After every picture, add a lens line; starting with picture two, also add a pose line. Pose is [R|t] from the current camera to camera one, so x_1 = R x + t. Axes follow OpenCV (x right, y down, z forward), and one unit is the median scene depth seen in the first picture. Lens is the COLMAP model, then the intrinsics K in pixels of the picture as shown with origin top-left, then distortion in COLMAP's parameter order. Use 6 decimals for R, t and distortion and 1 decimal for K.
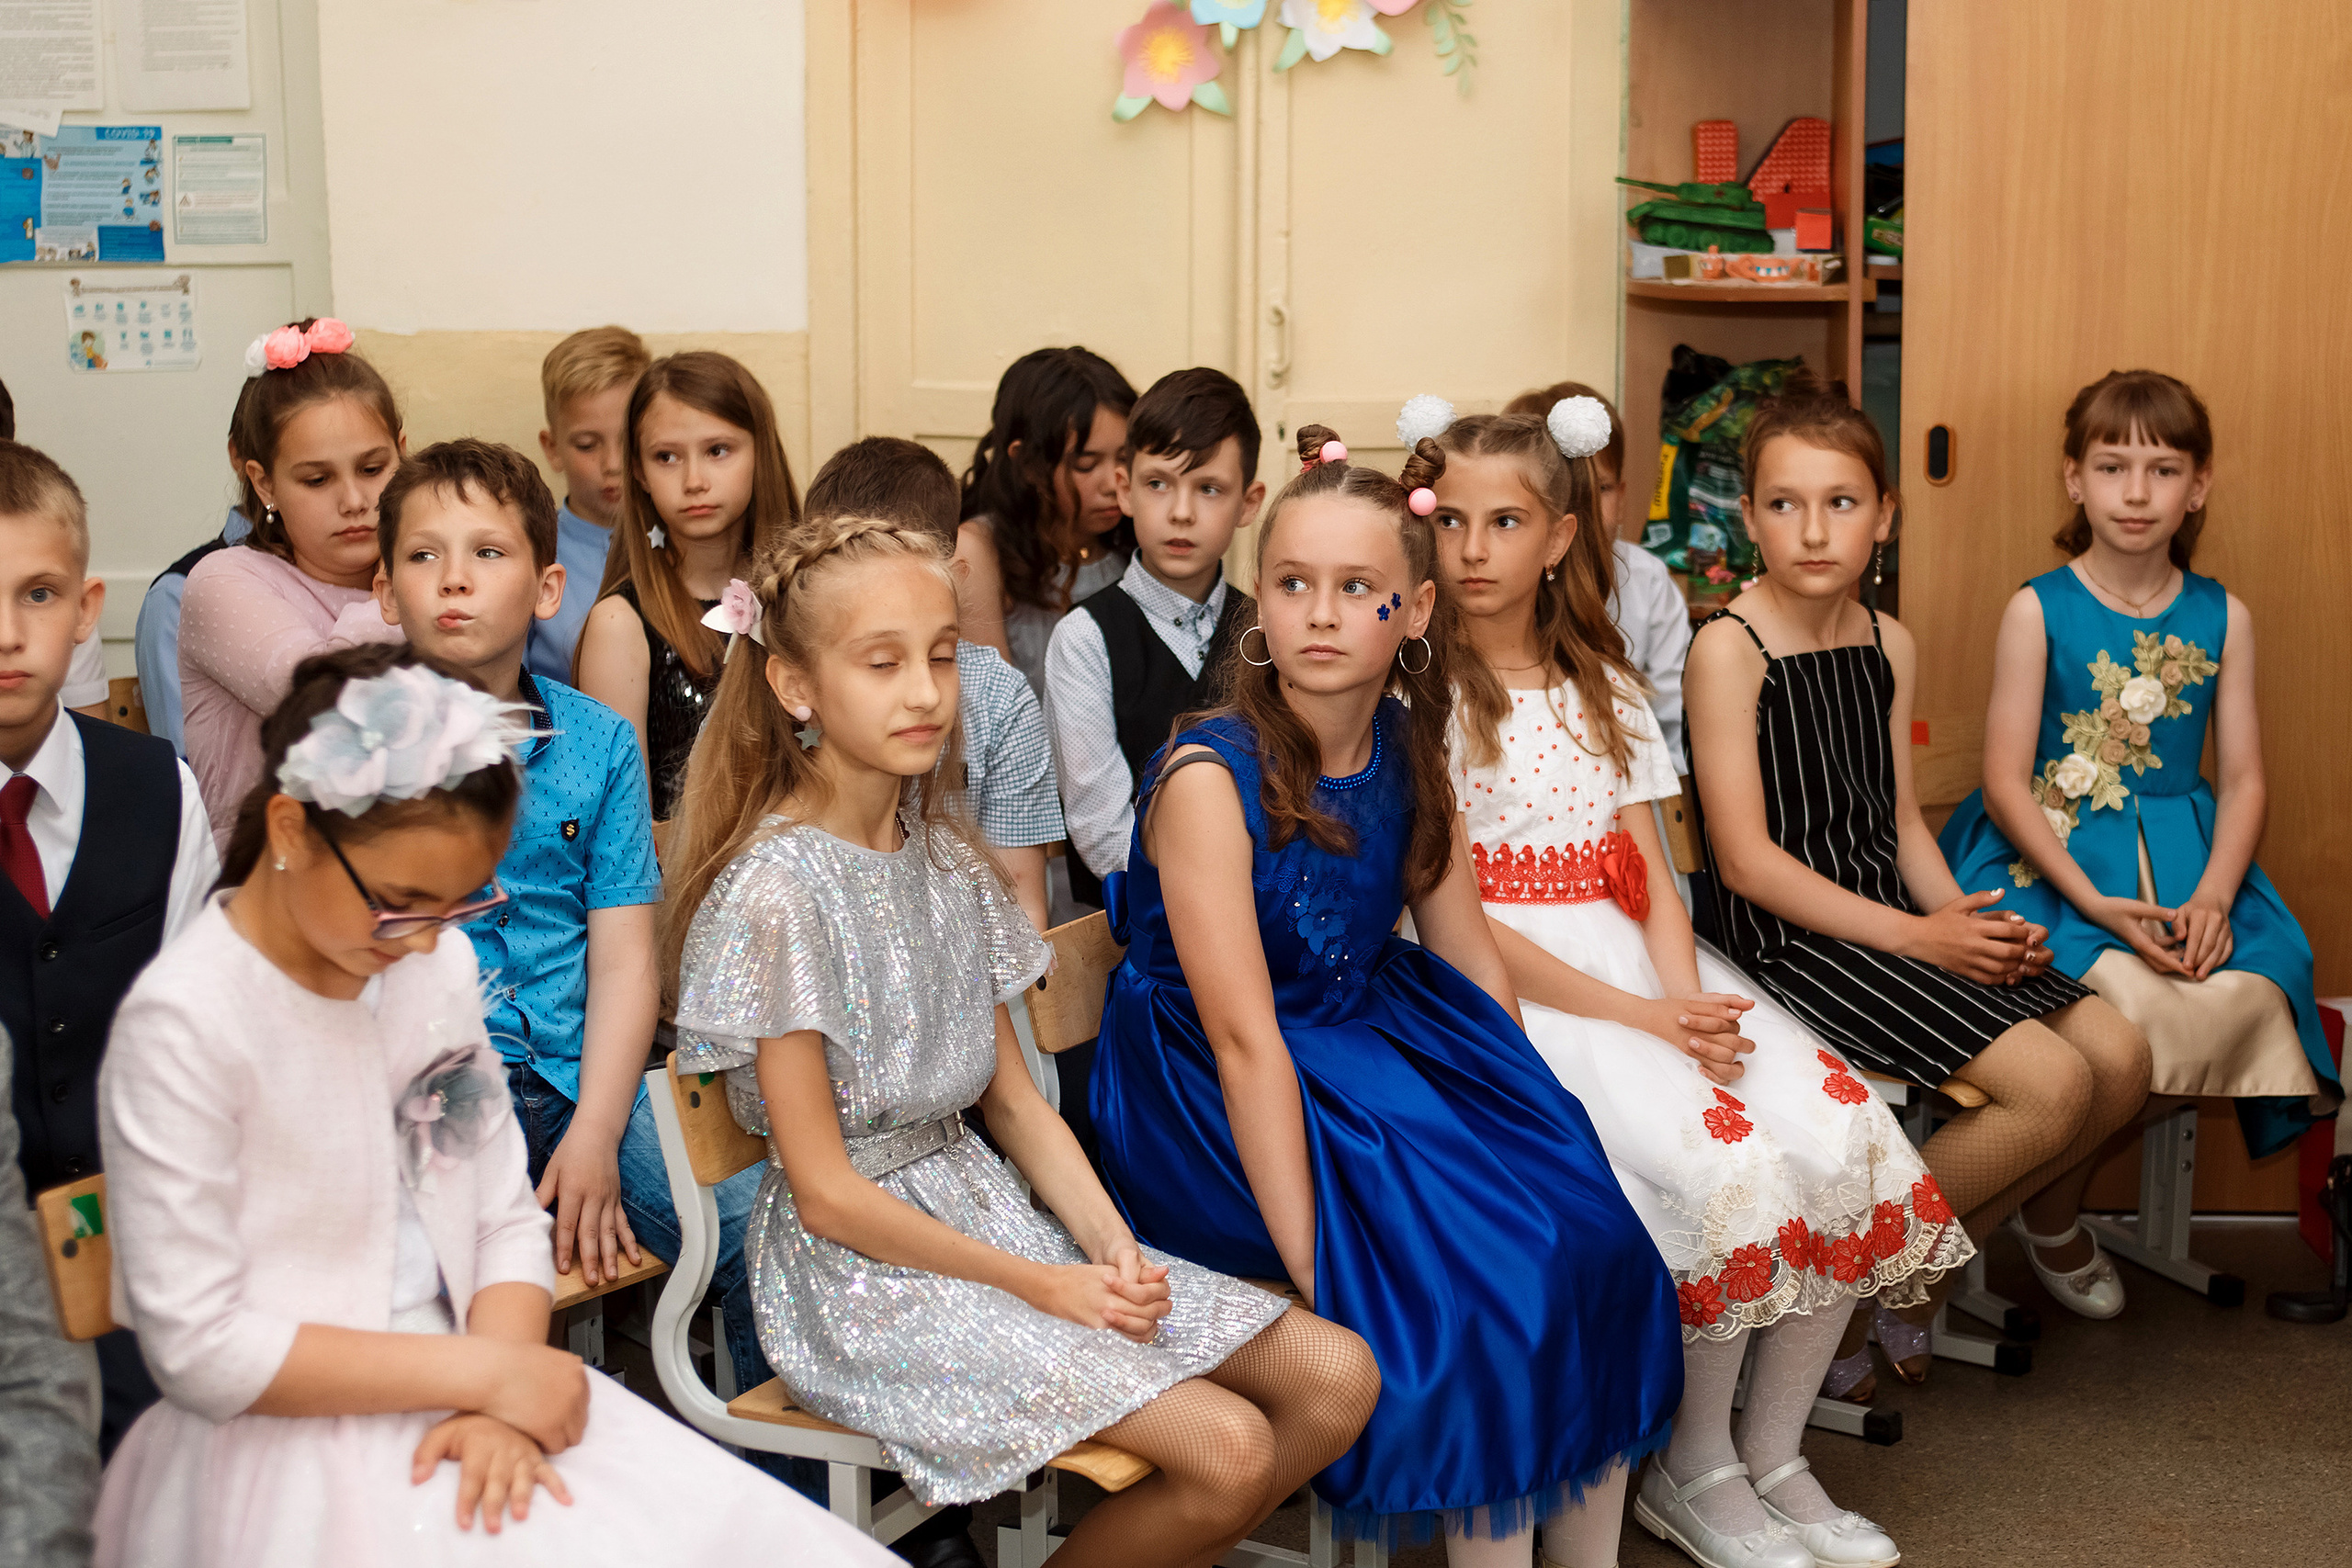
lens RADIAL K [[4053.6, 0, 1316.5], [0, 4053.6, 642.3], [0, 0, 1]] dist [0.018477, 0.000000]
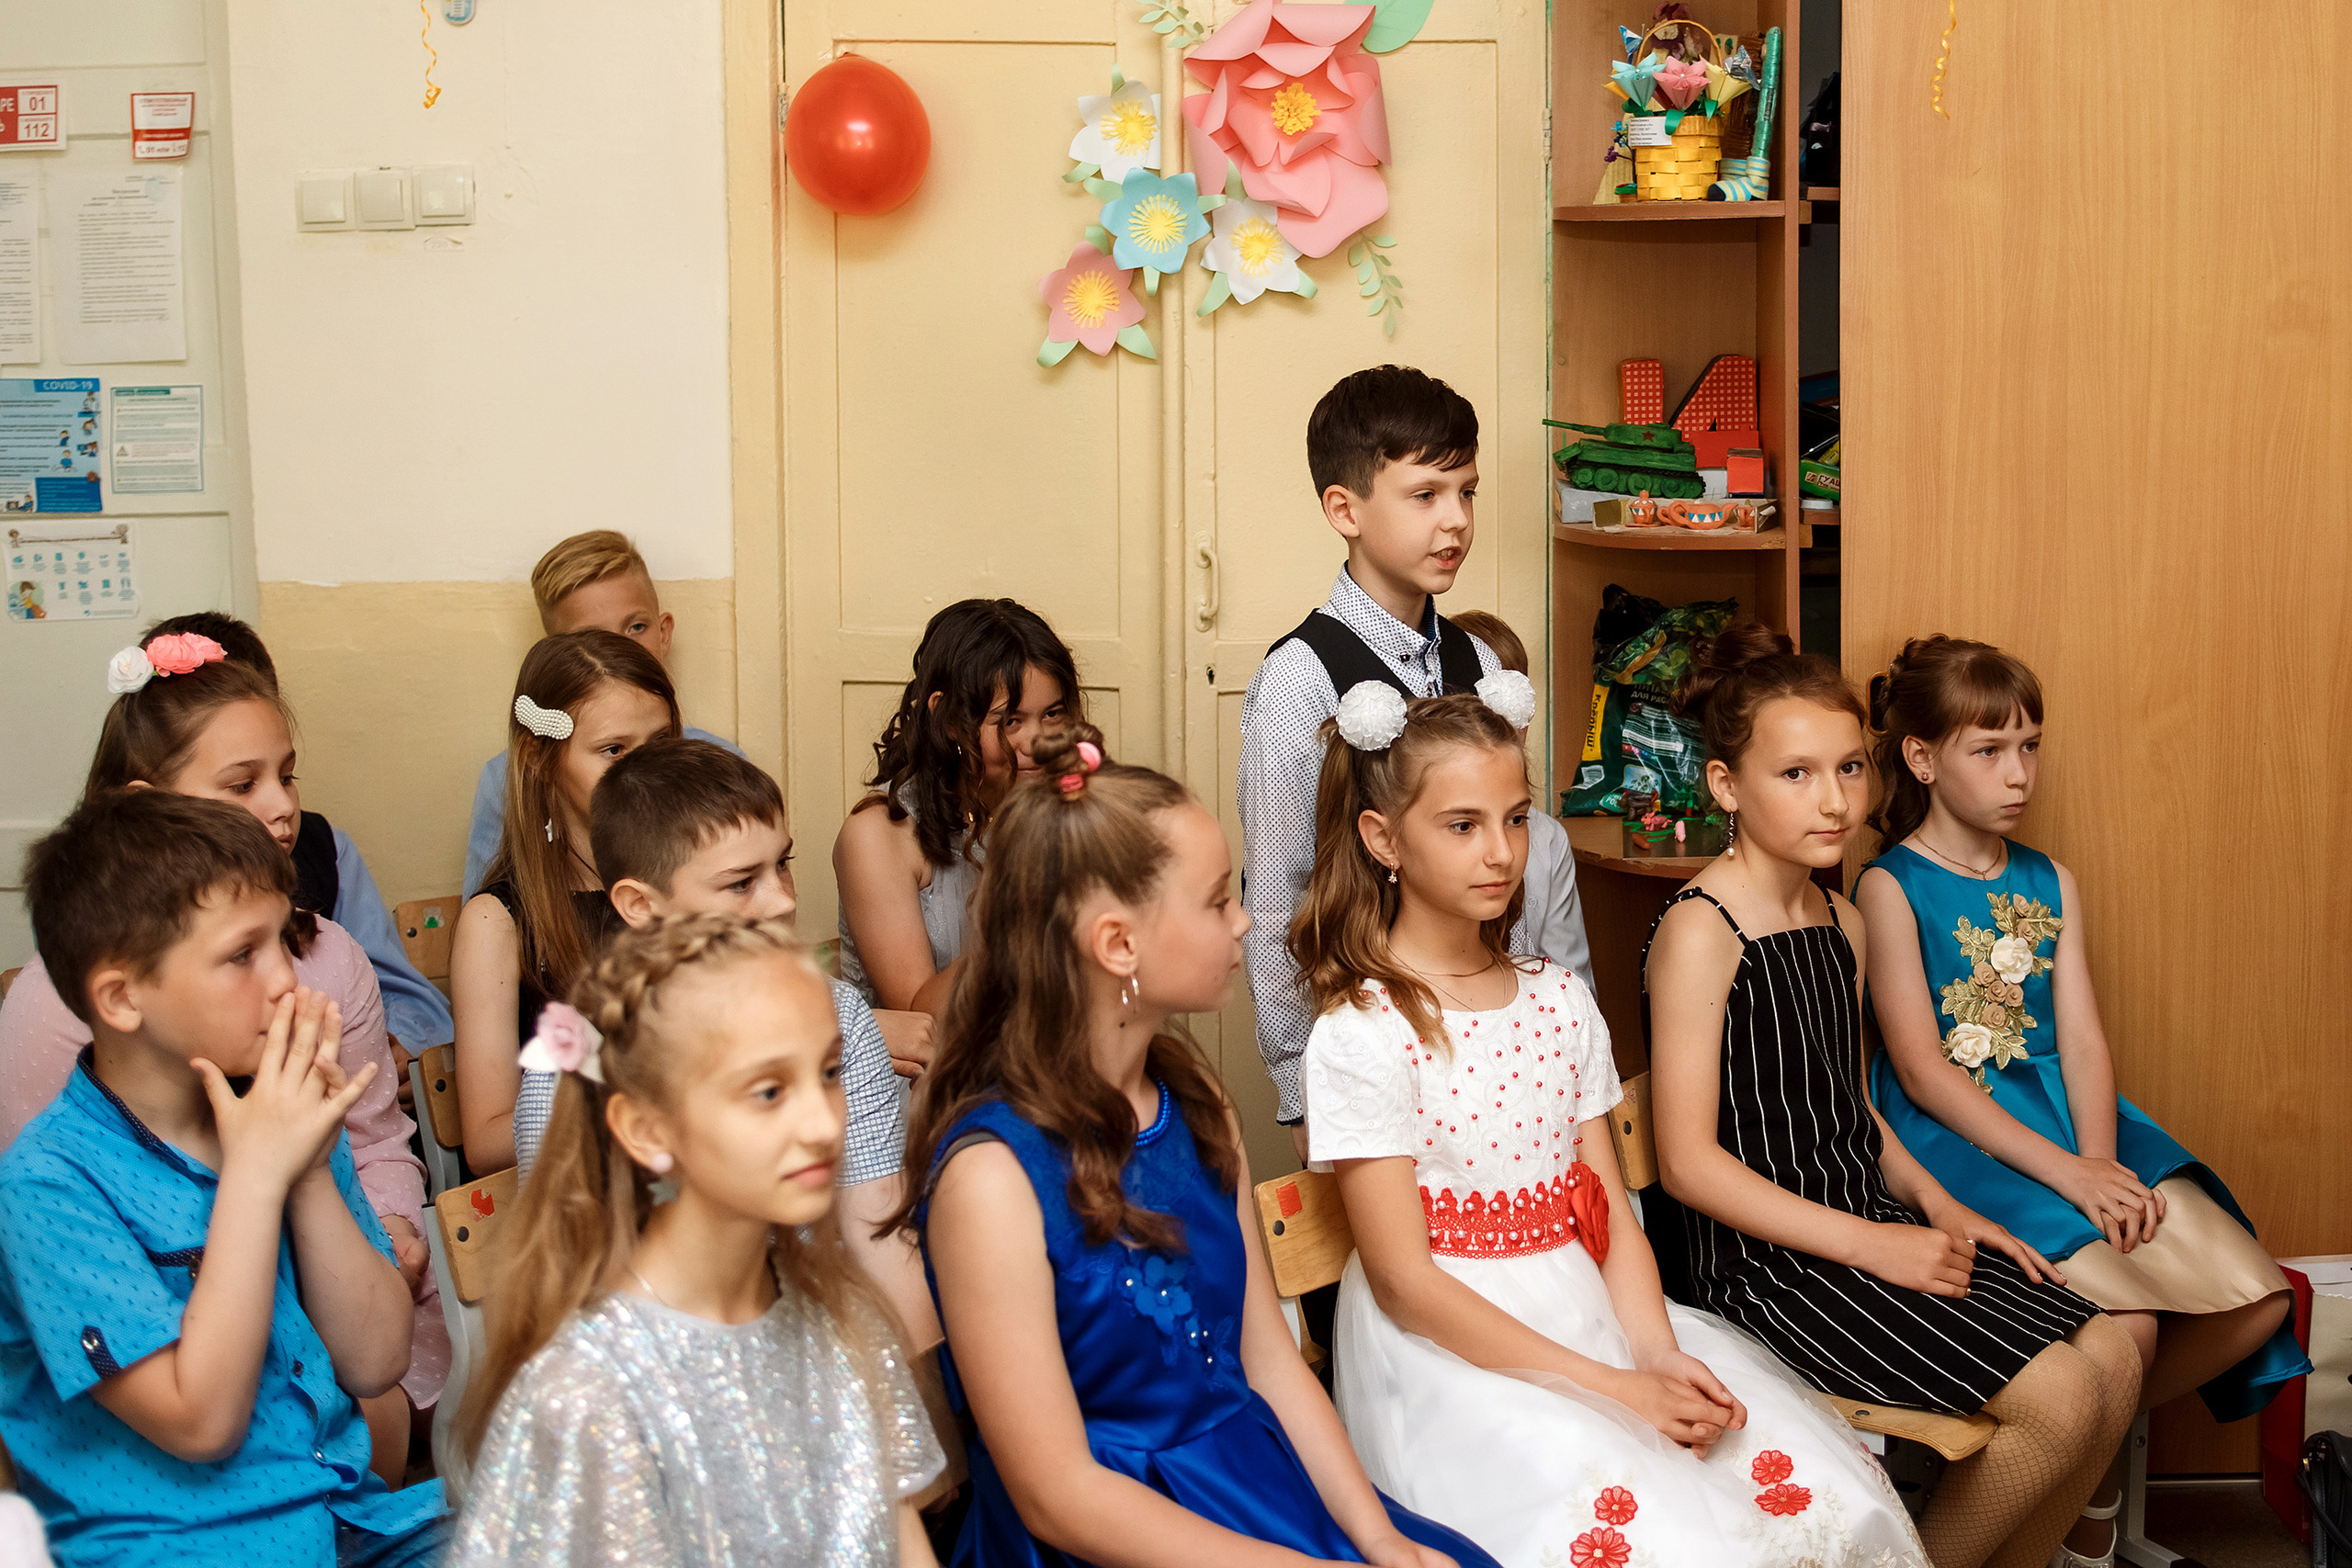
lens RADIAL K [[3289.6, 0, 1391.5], [0, 3289.6, 557.7], [0, 0, 1]] dist [-0.023078, 0.000000]
pose [[0.999208, -0.014352, 0.037120, 0.006184], [0.016192, 0.998631, -0.049738, -0.040473], [-0.036355, 0.050300, 0.998072, 0.195057]]
